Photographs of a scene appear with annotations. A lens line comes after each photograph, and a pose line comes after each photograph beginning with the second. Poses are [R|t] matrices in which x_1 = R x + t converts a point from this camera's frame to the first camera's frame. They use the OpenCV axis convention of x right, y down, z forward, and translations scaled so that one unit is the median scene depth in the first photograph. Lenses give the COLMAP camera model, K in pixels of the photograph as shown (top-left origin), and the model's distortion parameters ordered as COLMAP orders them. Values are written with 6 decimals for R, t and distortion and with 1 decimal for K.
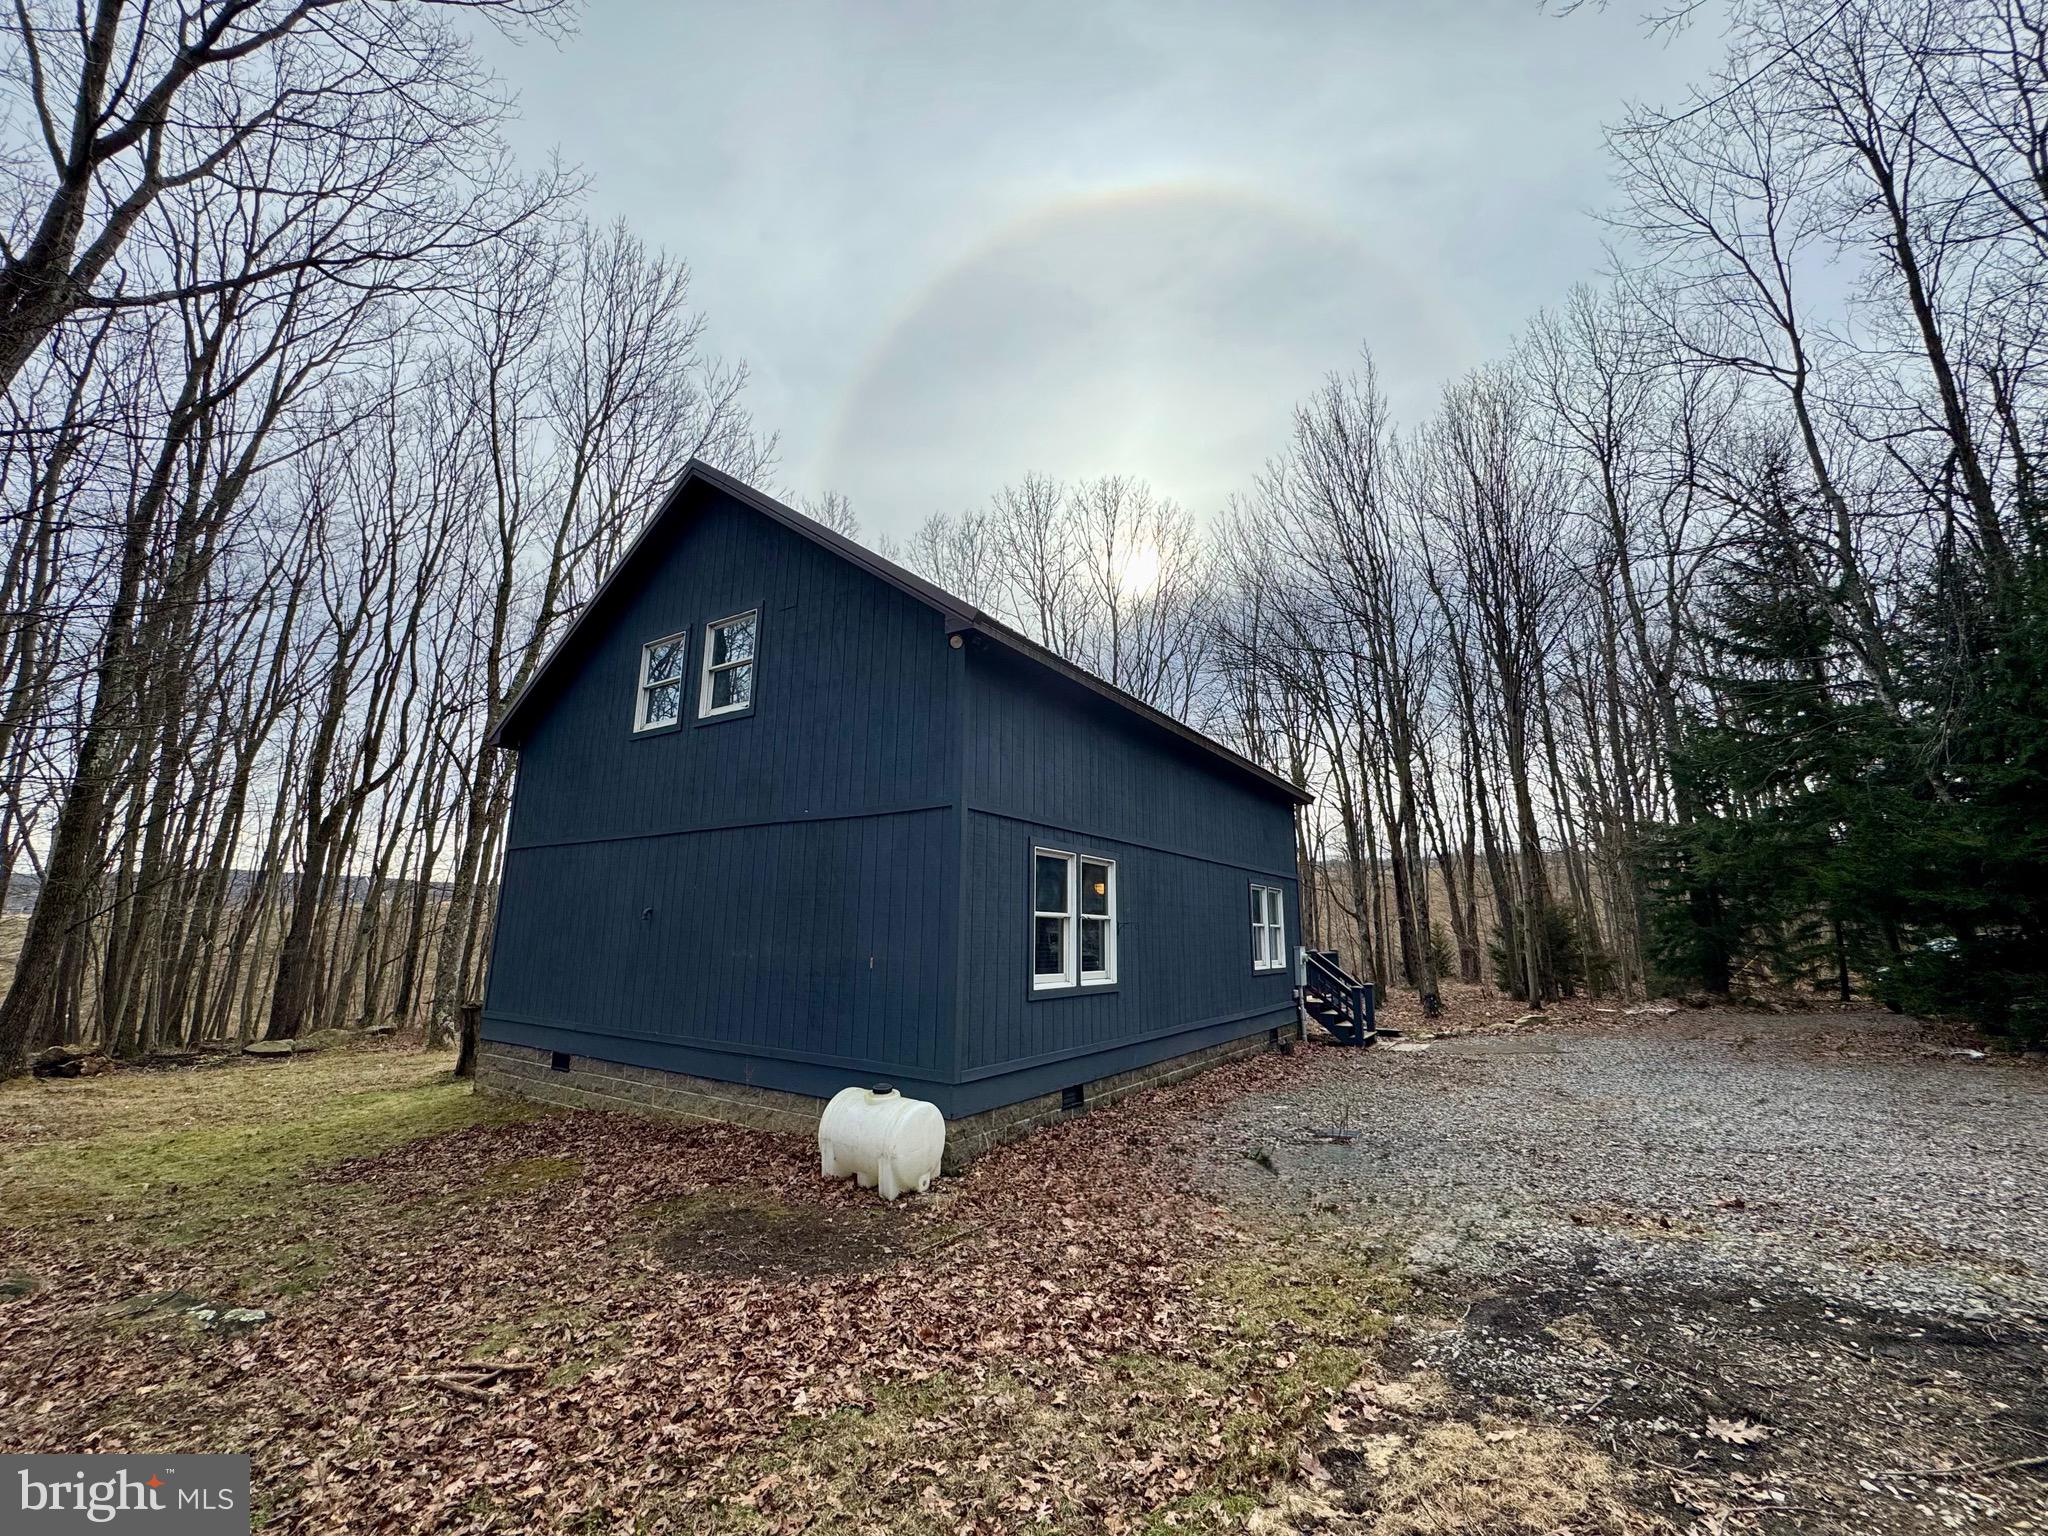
lens RADIAL K [[812.6, 0, 1038.1], [0, 812.6, 775.5], [0, 0, 1]] dist [-0.005300, 0.000744]
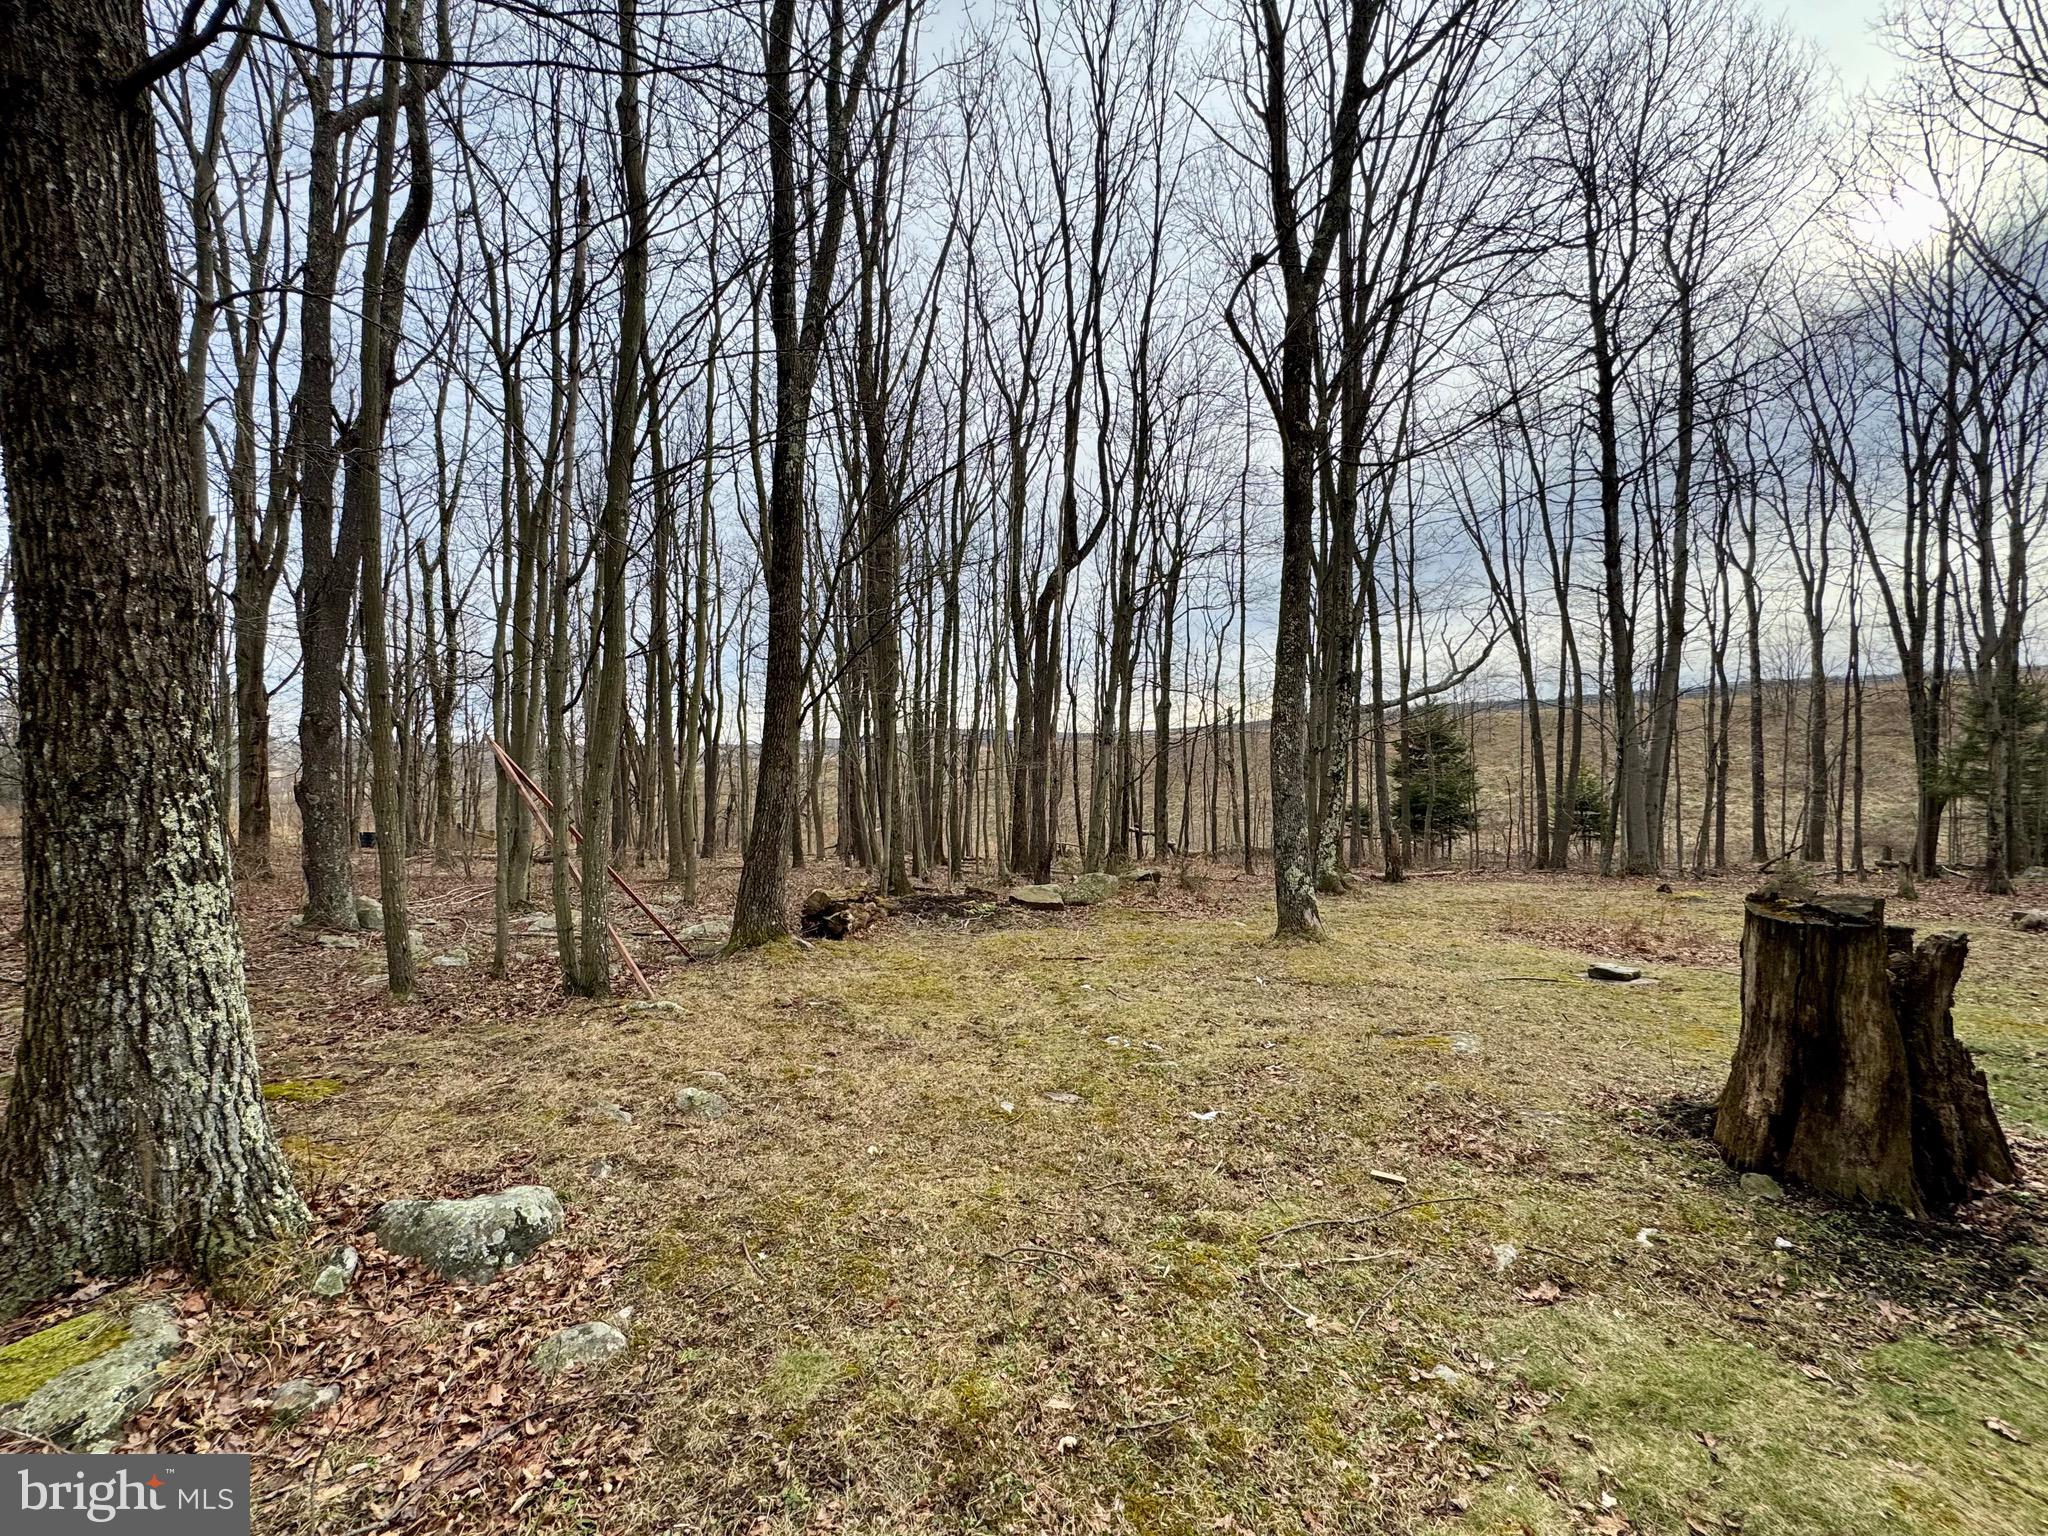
lens RADIAL K [[812.6, 0, 1024.3], [0, 812.6, 773.5], [0, 0, 1]] dist [-0.005300, 0.000744]
pose [[0.771190, 0.002252, -0.636601, -0.328785], [0.122207, 0.980871, 0.151514, 0.080053], [0.624765, -0.194643, 0.756163, 0.309414]]
